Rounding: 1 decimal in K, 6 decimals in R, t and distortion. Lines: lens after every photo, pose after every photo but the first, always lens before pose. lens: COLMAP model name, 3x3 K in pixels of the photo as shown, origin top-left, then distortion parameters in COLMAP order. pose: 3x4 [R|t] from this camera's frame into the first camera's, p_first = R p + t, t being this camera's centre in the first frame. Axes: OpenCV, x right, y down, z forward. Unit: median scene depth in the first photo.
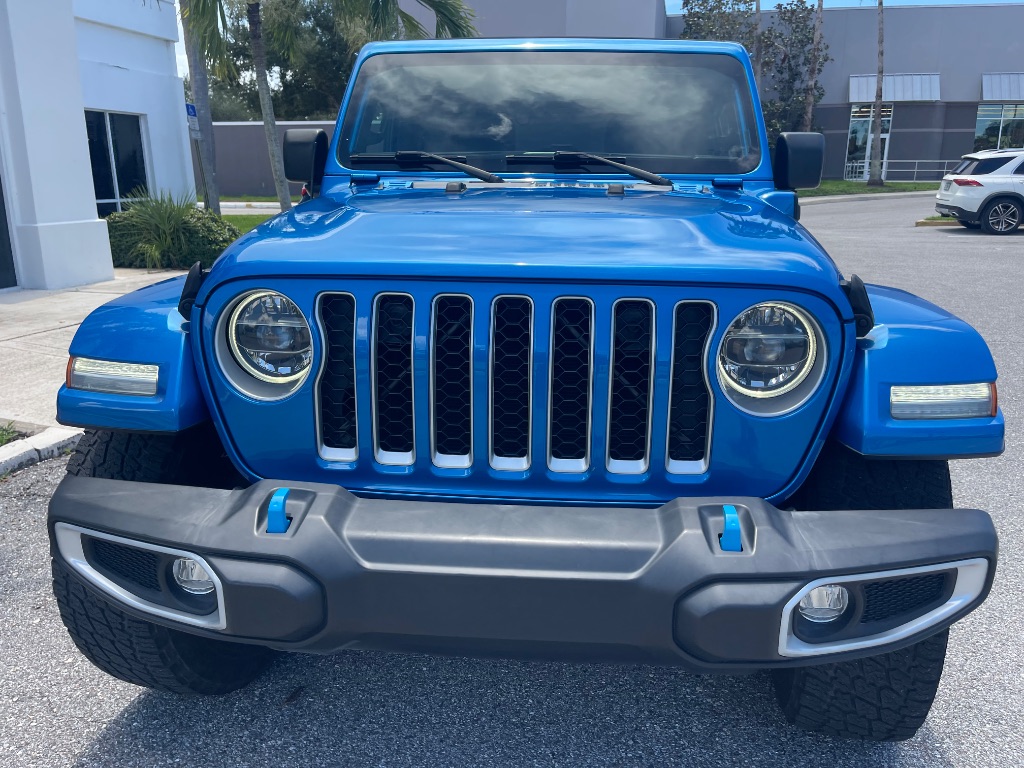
lens RADIAL K [[776.2, 0, 519.9], [0, 776.2, 383.9], [0, 0, 1]] dist [0.063567, -0.086757]
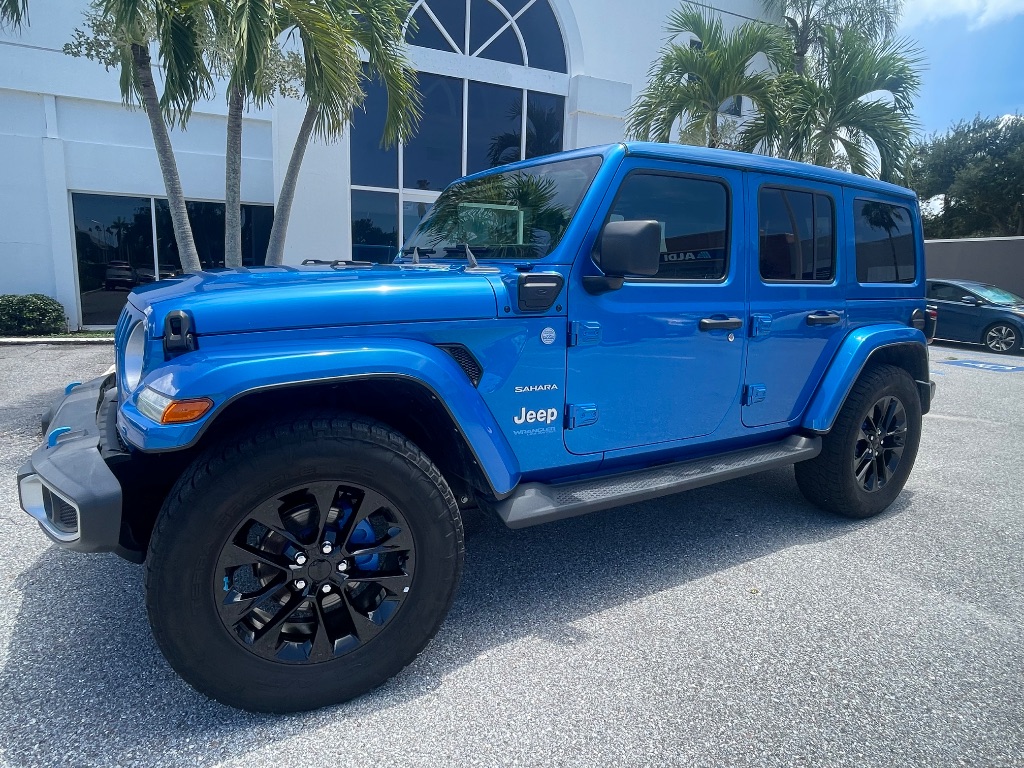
lens RADIAL K [[613.1, 0, 506.2], [0, 613.1, 376.4], [0, 0, 1]] dist [-0.006240, 0.000458]
pose [[0.592645, 0.150173, -0.791340, 1.459752], [-0.237544, 0.971355, 0.006435, -0.149469], [0.769639, 0.184165, 0.611342, 0.688710]]
